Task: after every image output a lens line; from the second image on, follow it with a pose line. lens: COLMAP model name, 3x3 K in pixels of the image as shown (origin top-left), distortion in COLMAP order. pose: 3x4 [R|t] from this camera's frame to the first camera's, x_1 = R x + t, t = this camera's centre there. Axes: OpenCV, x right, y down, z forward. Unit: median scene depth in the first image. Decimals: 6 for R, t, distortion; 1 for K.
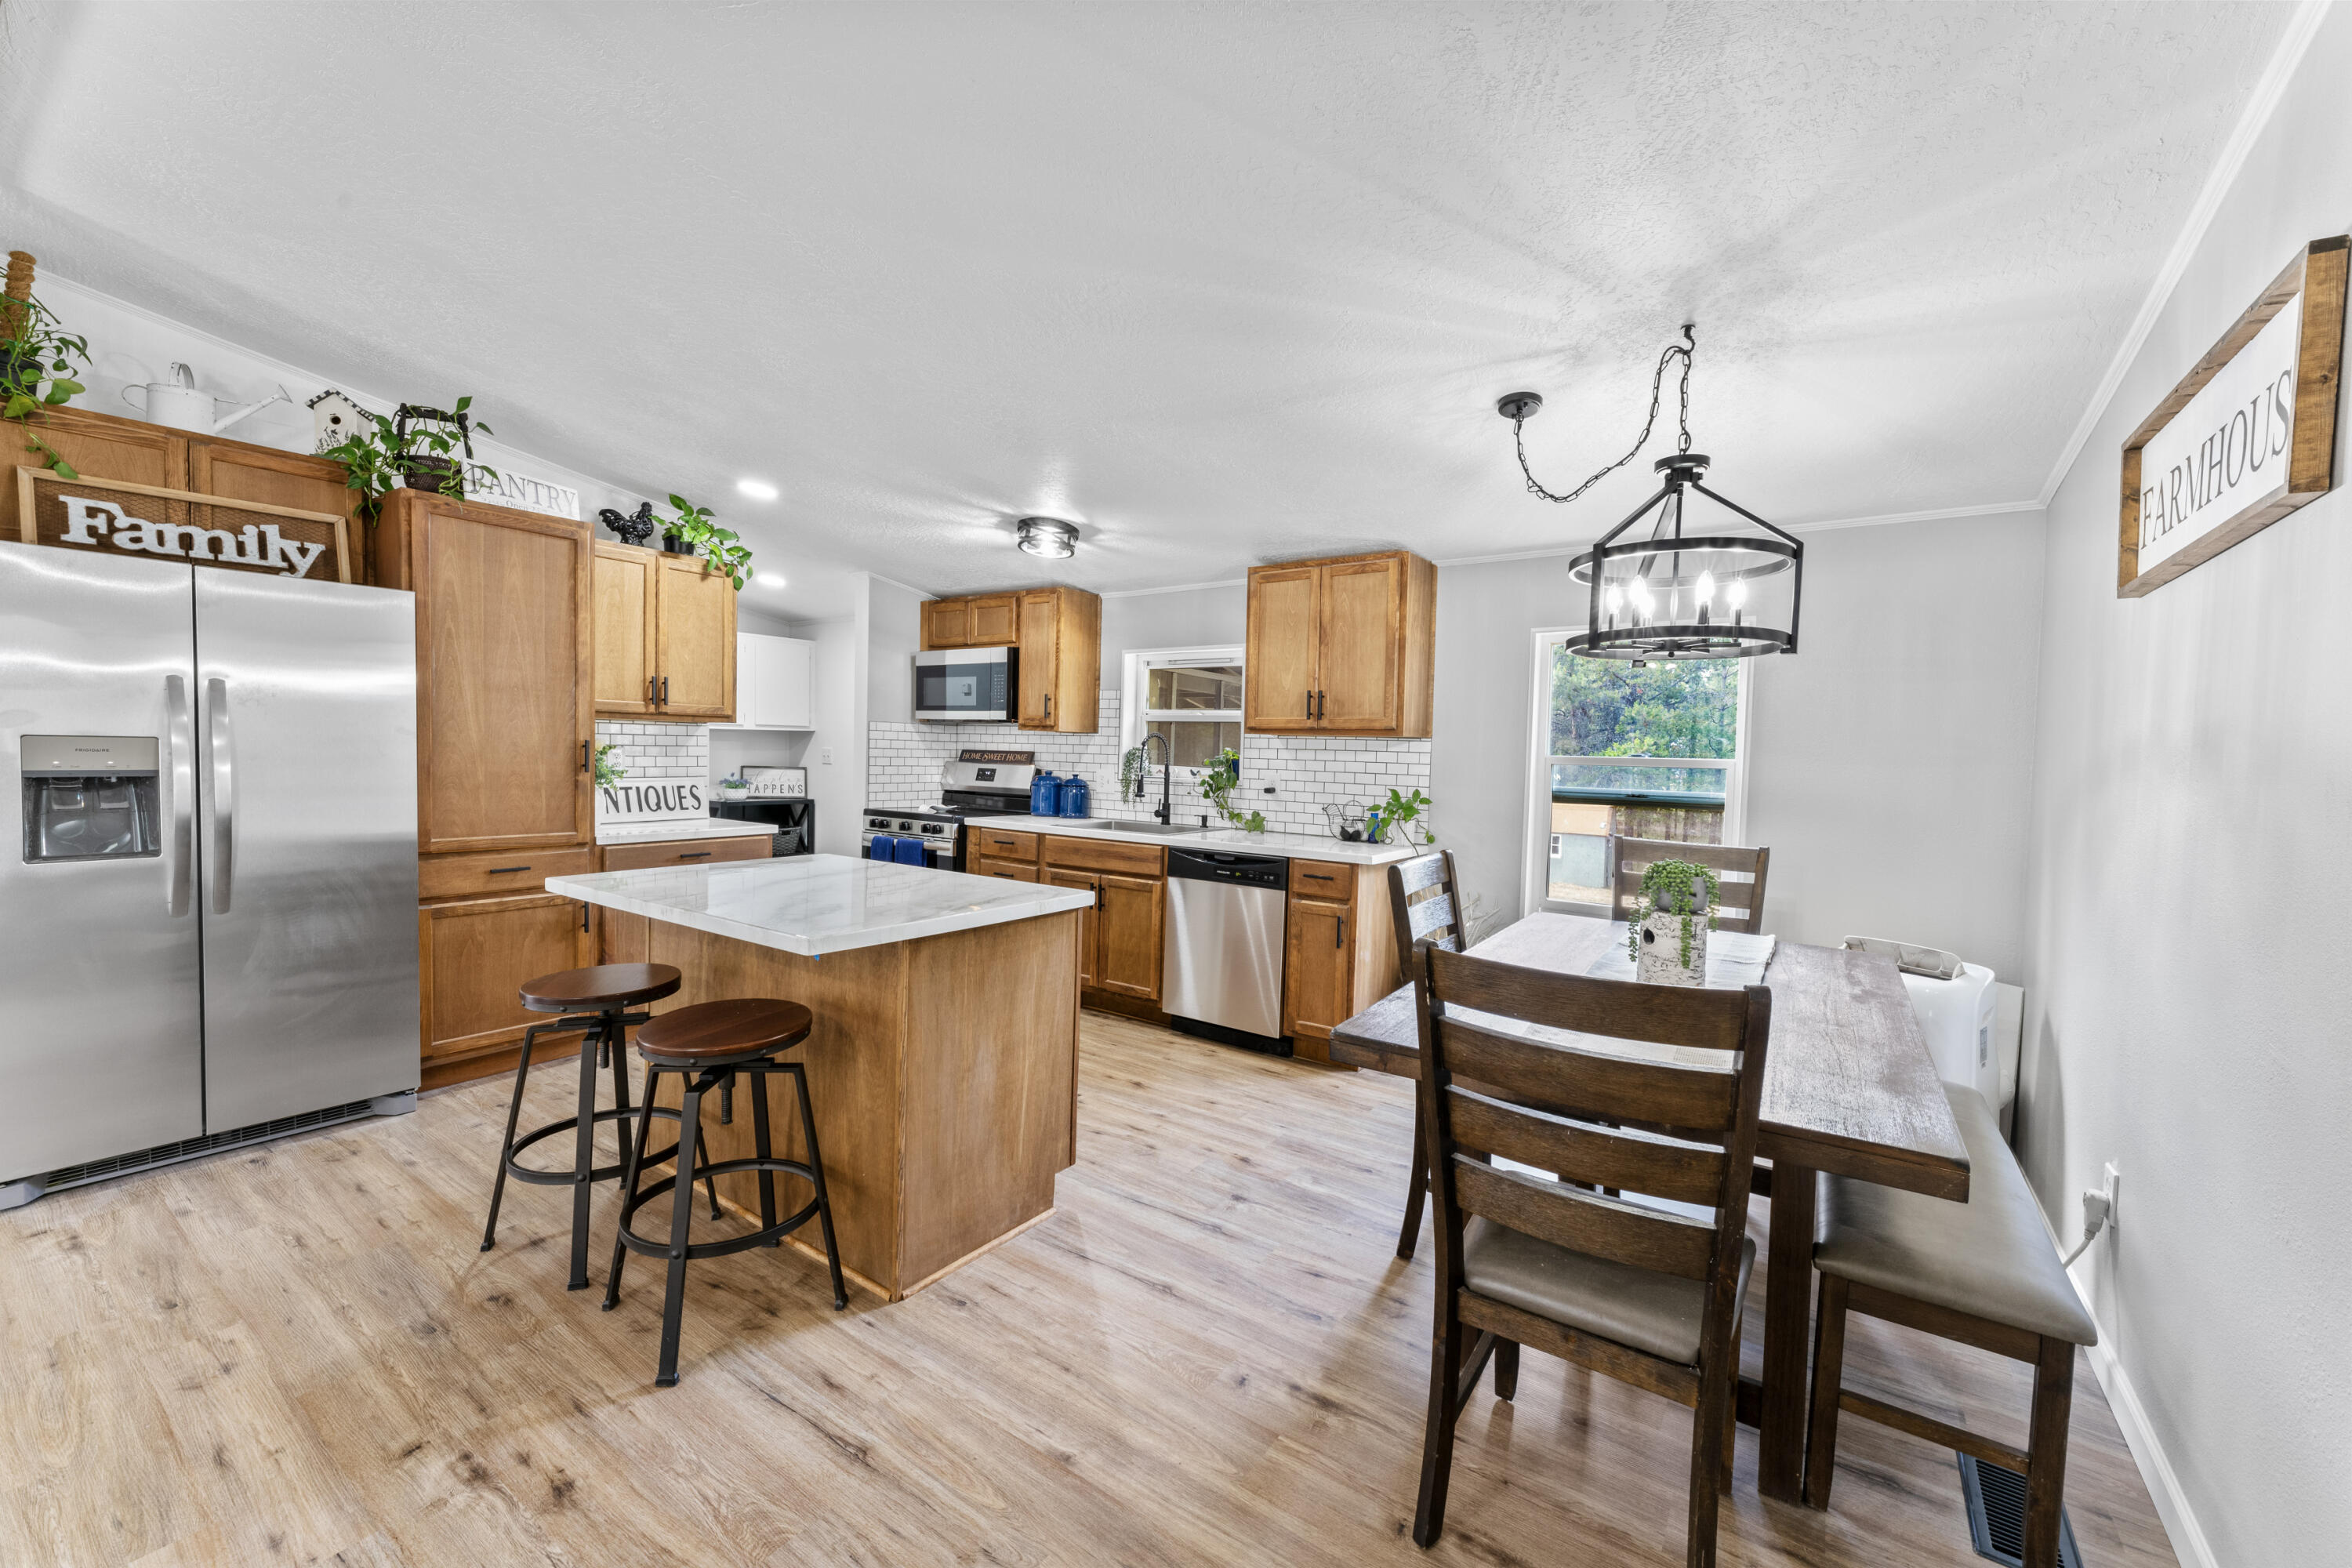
lens RADIAL K [[927.3, 0, 1176.0], [0, 927.3, 784.0], [0, 0, 1]] dist [-0.000565, -0.000114]
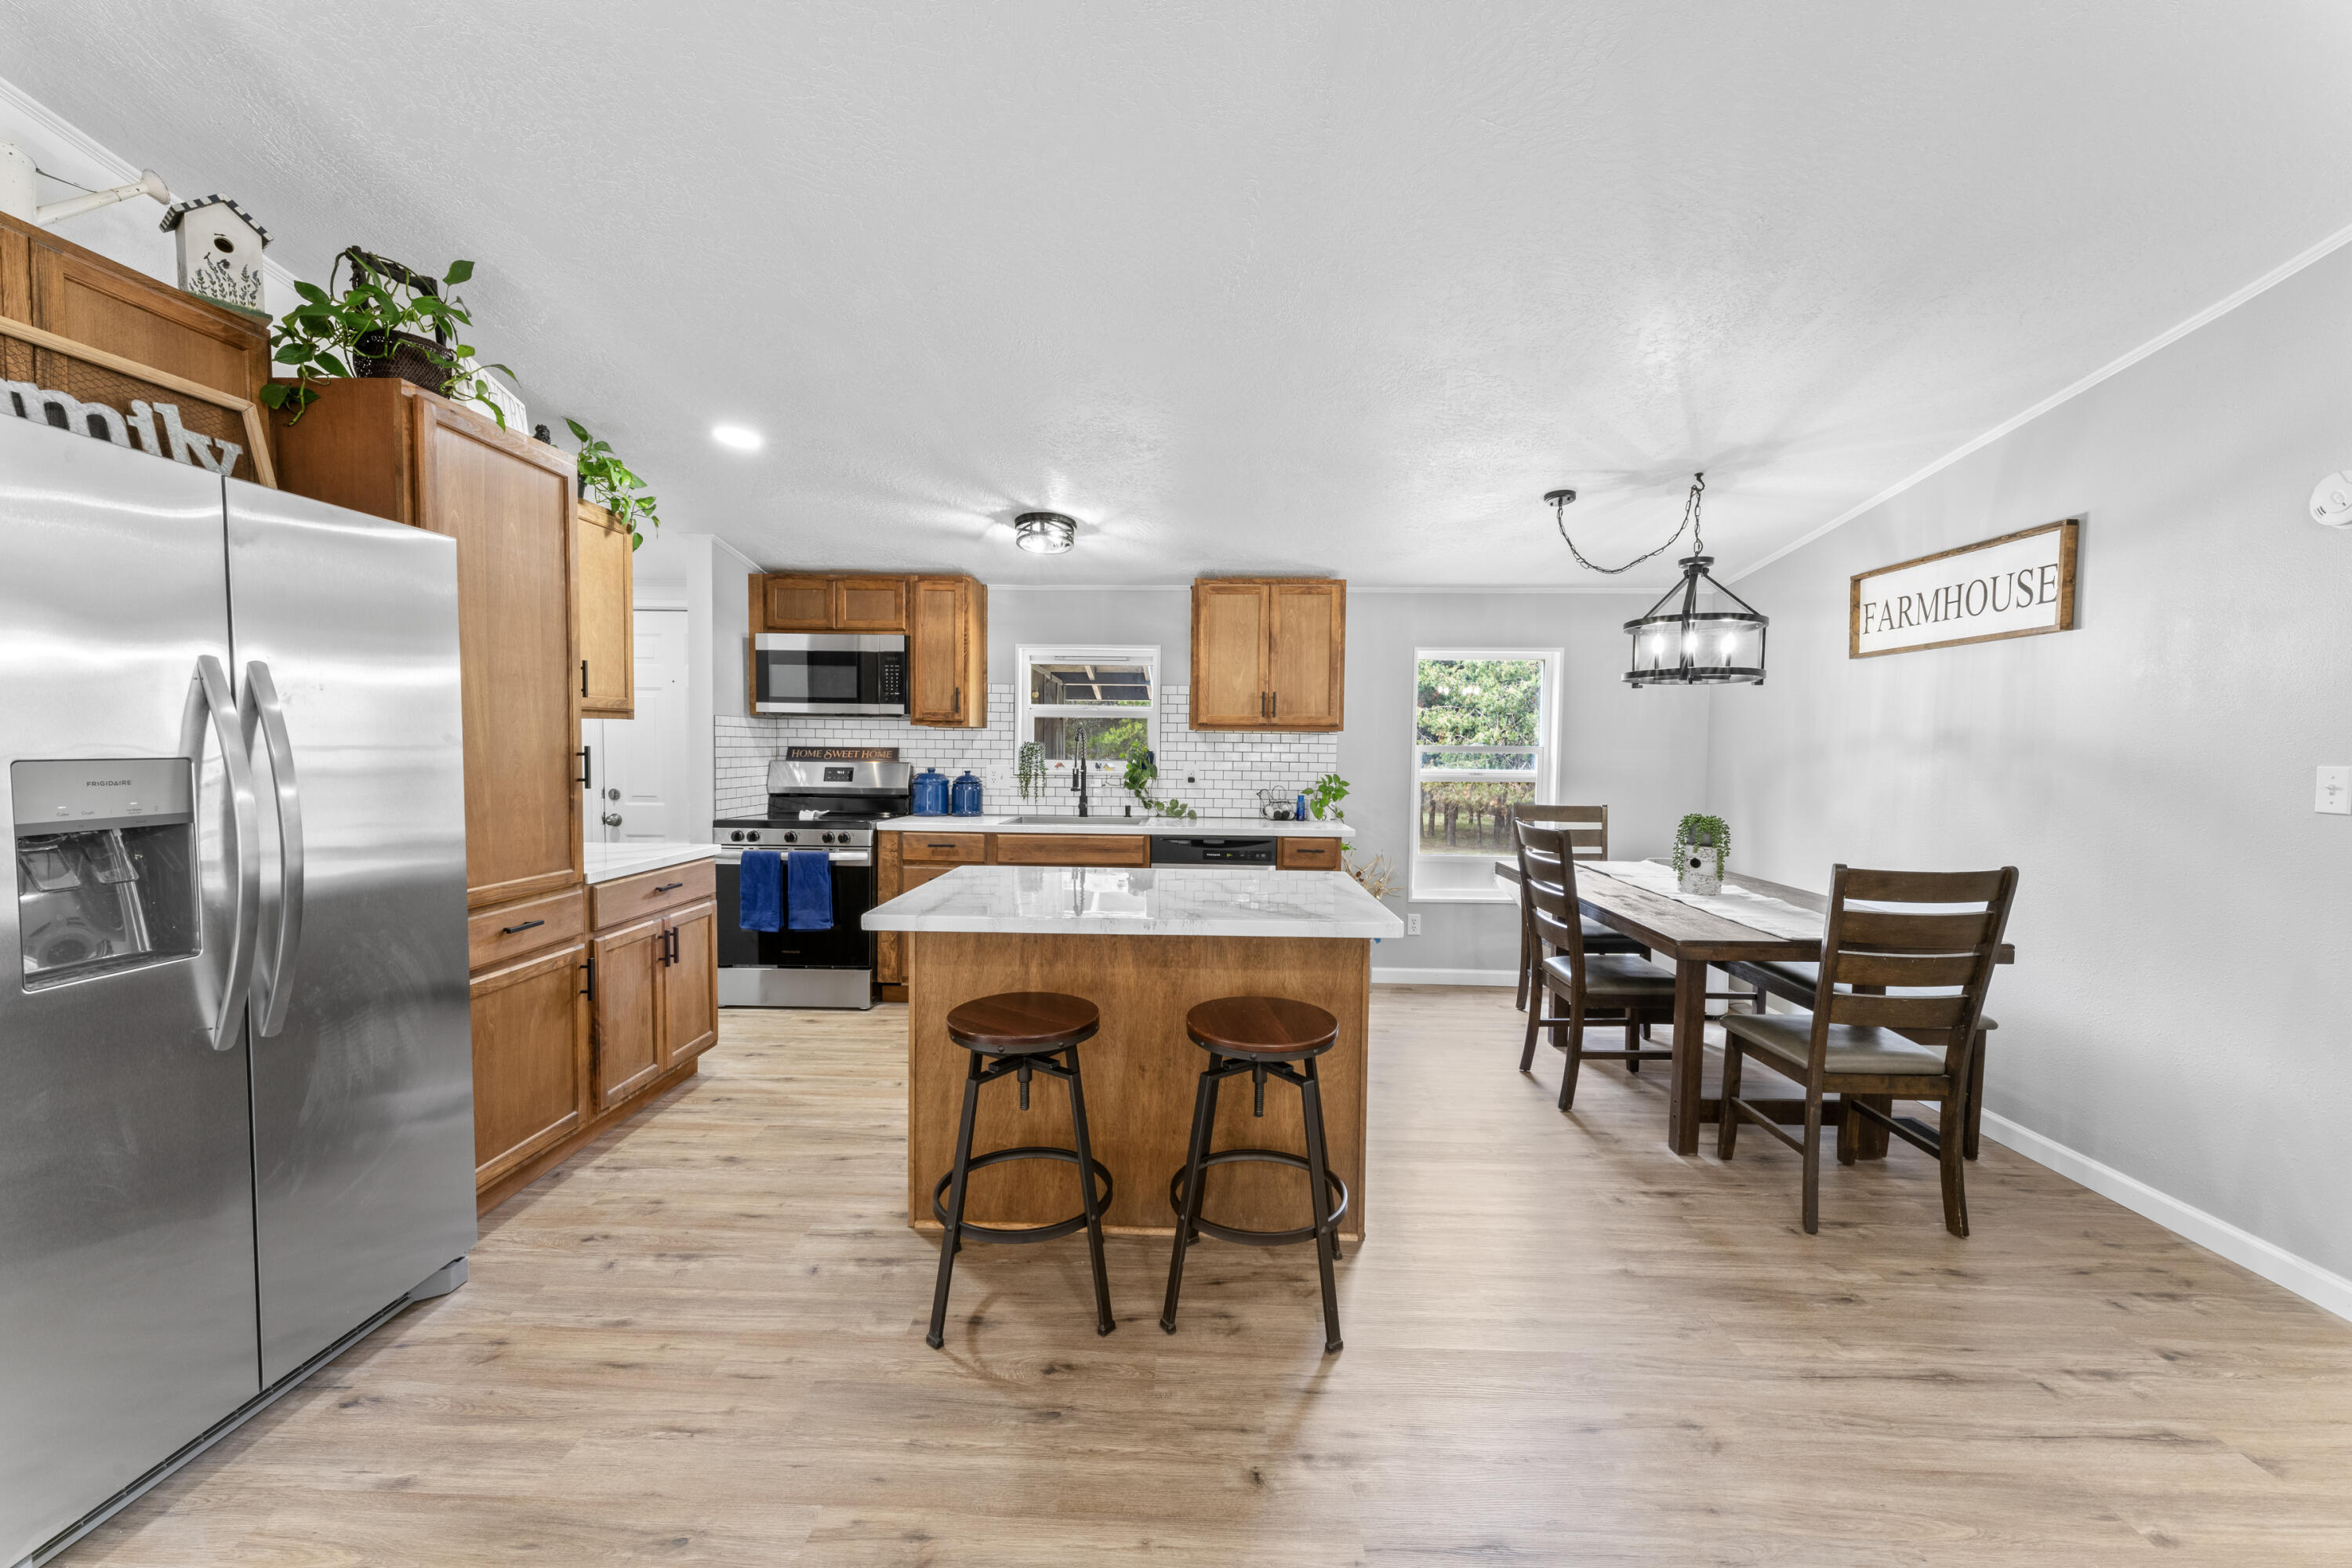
lens RADIAL K [[927.3, 0, 1176.0], [0, 927.3, 784.0], [0, 0, 1]] dist [-0.000565, -0.000114]
pose [[0.835203, -0.039308, 0.548535, -0.577743], [0.029891, 0.999213, 0.026091, -0.019419], [-0.549128, -0.005395, 0.835721, 0.093373]]
